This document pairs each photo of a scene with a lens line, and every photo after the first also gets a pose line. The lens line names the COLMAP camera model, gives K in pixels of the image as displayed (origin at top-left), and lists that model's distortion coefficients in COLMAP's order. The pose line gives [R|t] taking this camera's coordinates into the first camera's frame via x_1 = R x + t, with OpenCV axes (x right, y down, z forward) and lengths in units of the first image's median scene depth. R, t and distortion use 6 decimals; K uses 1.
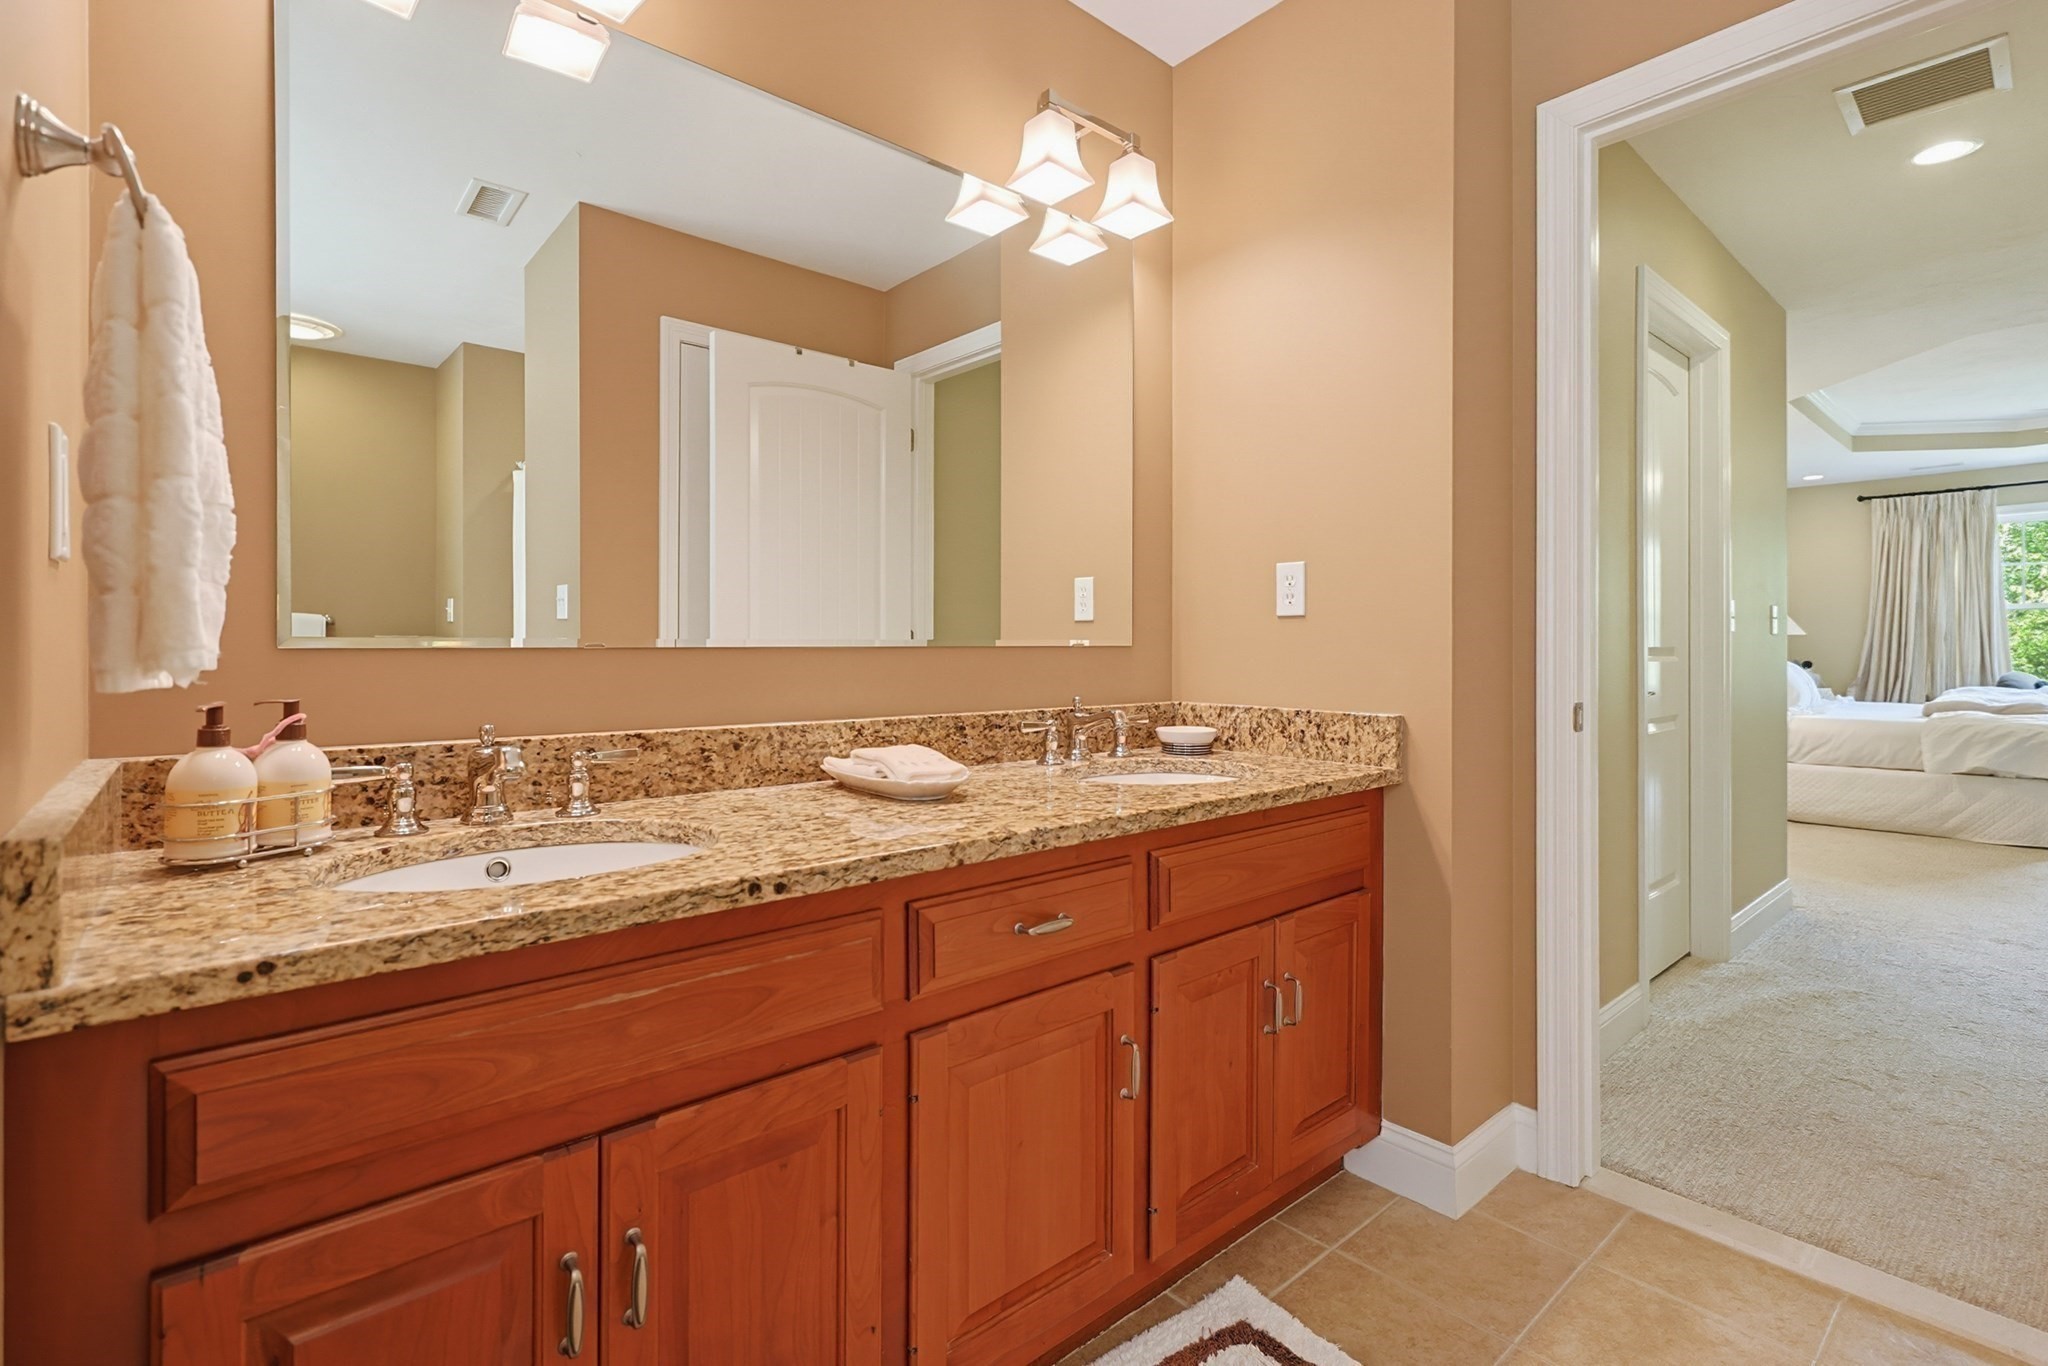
lens RADIAL K [[954.0, 0, 1024.1], [0, 954.0, 649.5], [0, 0, 1]] dist [0.001654, -0.000004]
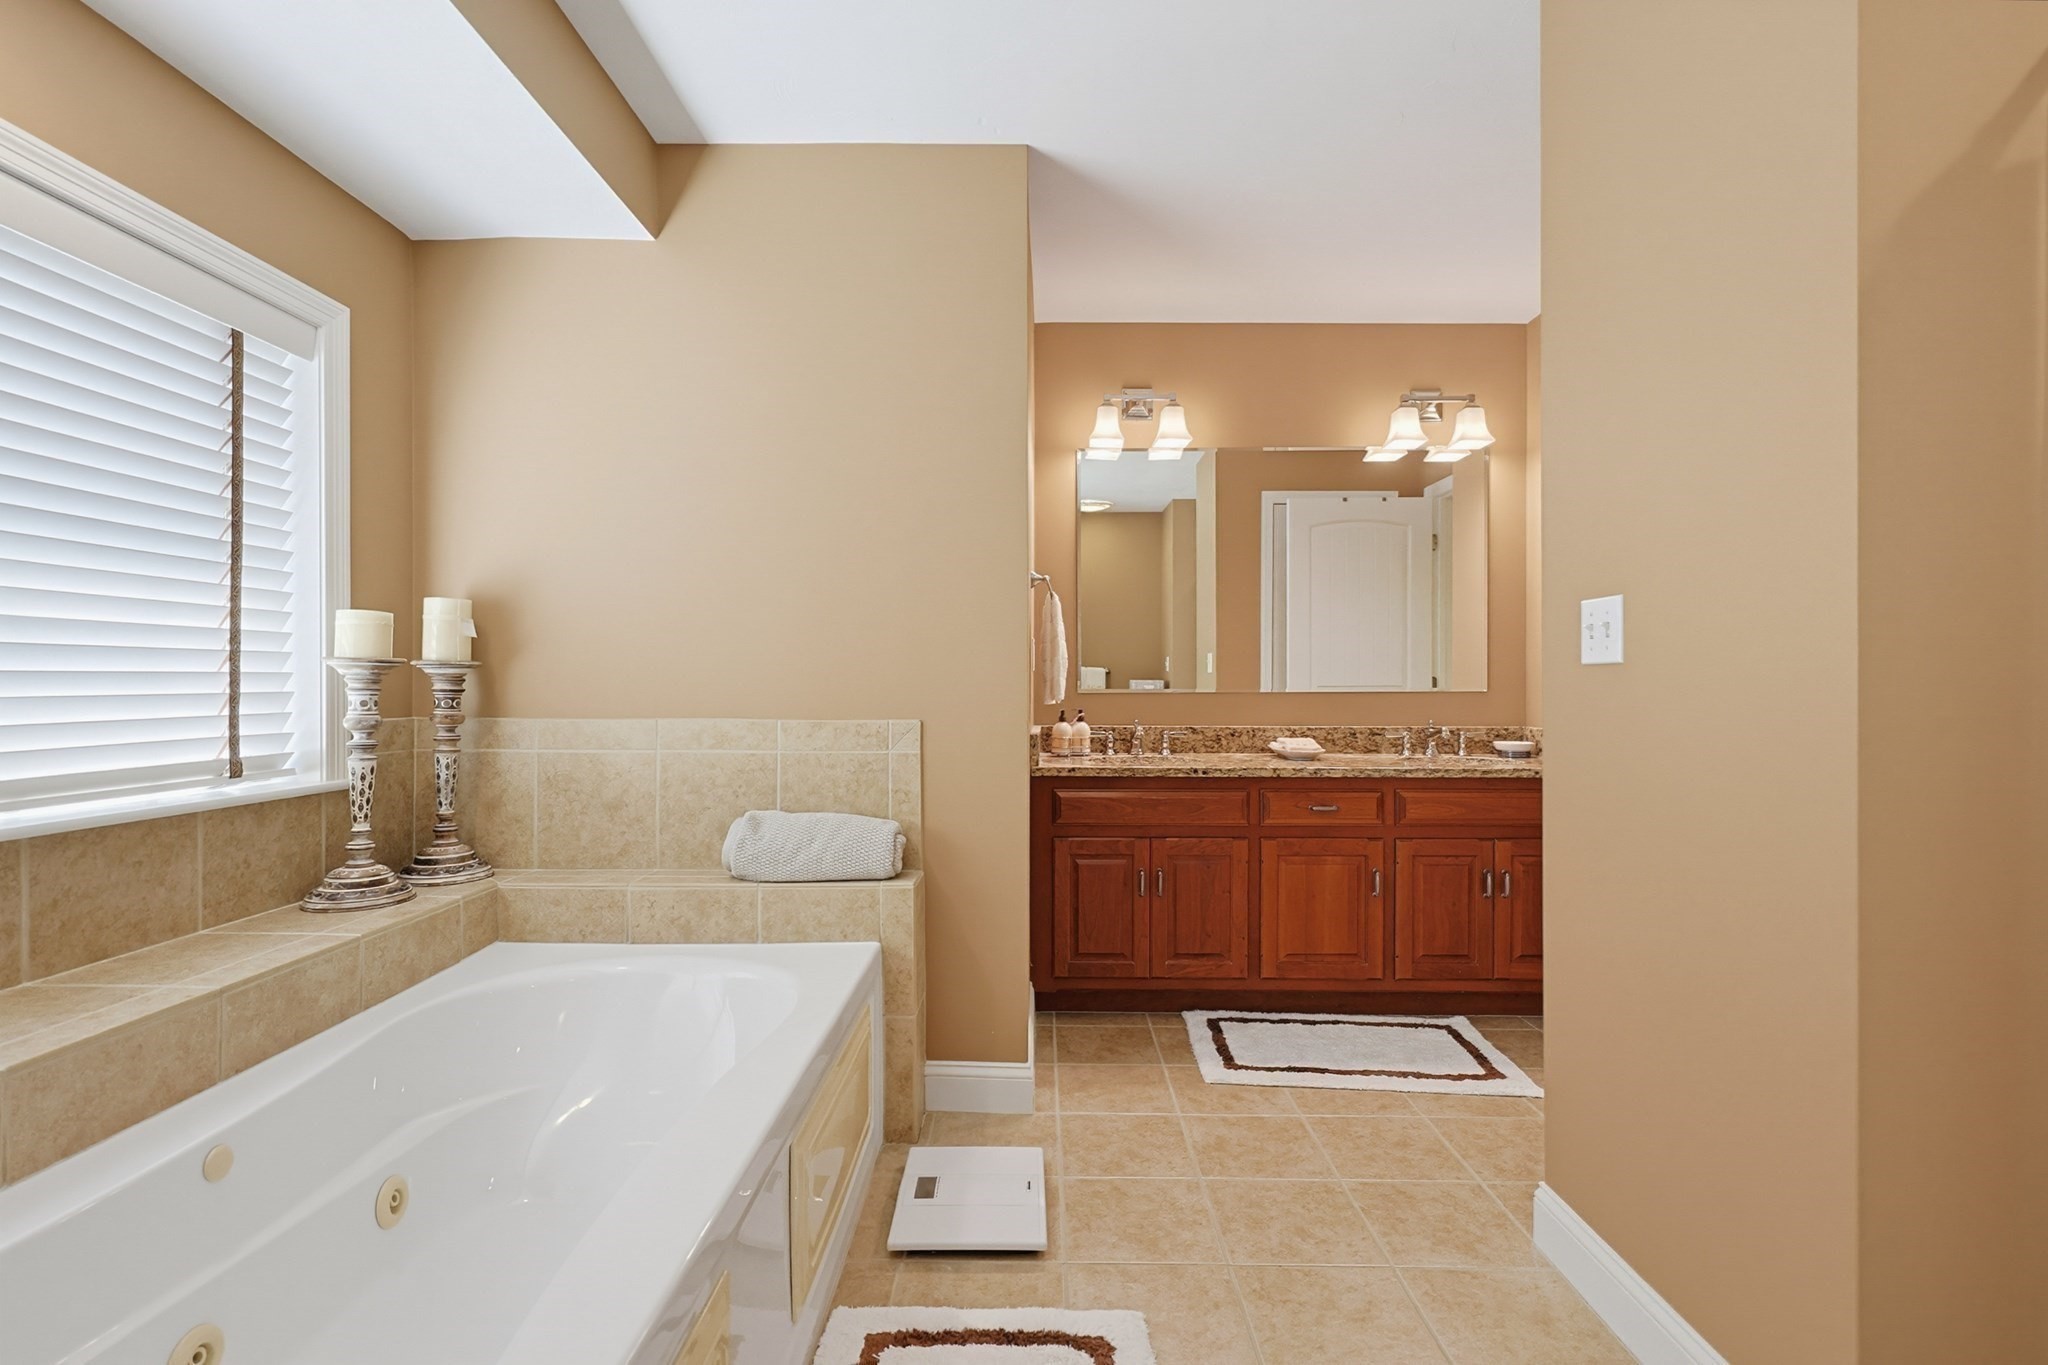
lens RADIAL K [[954.0, 0, 1024.1], [0, 954.0, 649.0], [0, 0, 1]] dist [0.001654, -0.000004]
pose [[0.744925, -0.023262, -0.666743, 1.147992], [-0.001228, 0.999342, -0.036238, -0.030847], [0.667147, 0.027813, 0.744407, -1.413782]]
